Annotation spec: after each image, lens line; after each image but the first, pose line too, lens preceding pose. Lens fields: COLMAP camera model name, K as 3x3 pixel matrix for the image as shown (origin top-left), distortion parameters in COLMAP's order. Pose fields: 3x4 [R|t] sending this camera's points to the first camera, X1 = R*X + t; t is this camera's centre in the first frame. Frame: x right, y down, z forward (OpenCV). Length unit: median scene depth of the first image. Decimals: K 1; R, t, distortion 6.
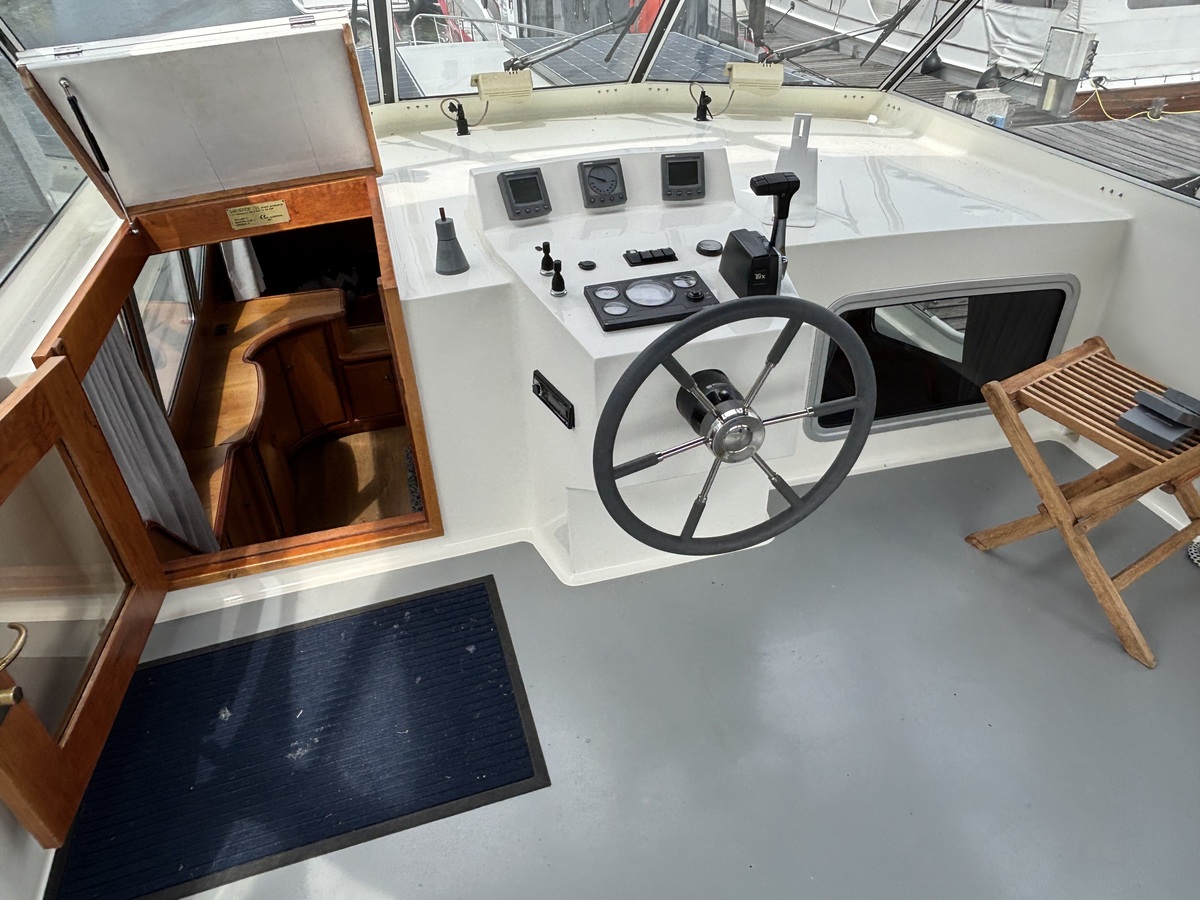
lens RADIAL K [[760.3, 0, 600.0], [0, 760.3, 450.0], [0, 0, 1]] dist [0.001611, 0.000063]
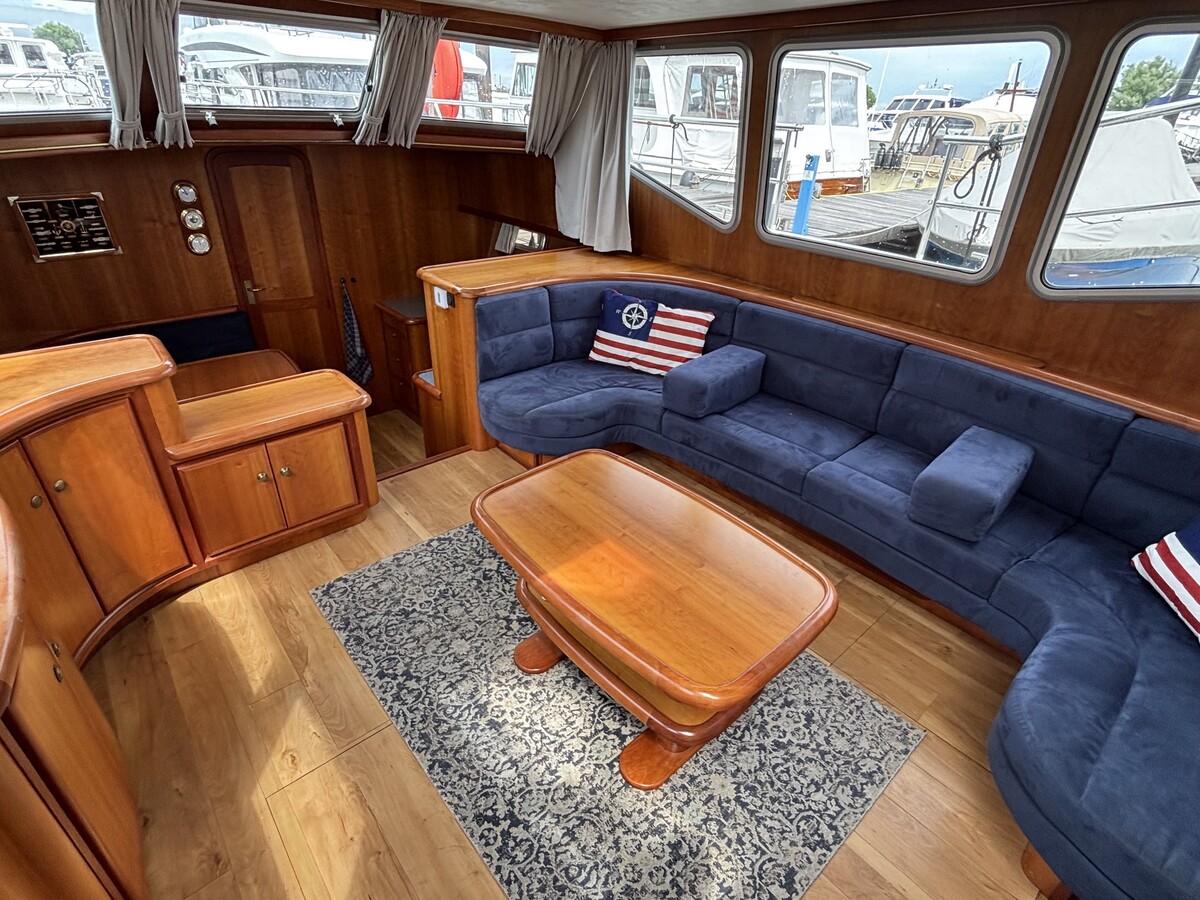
lens RADIAL K [[614.1, 0, 600.0], [0, 614.1, 450.0], [0, 0, 1]] dist [0.000341, -0.000122]
pose [[0.915144, -0.159436, 0.370258, -0.222334], [0.194634, 0.979072, -0.059468, -0.037106], [-0.353028, 0.126487, 0.927023, 0.483208]]
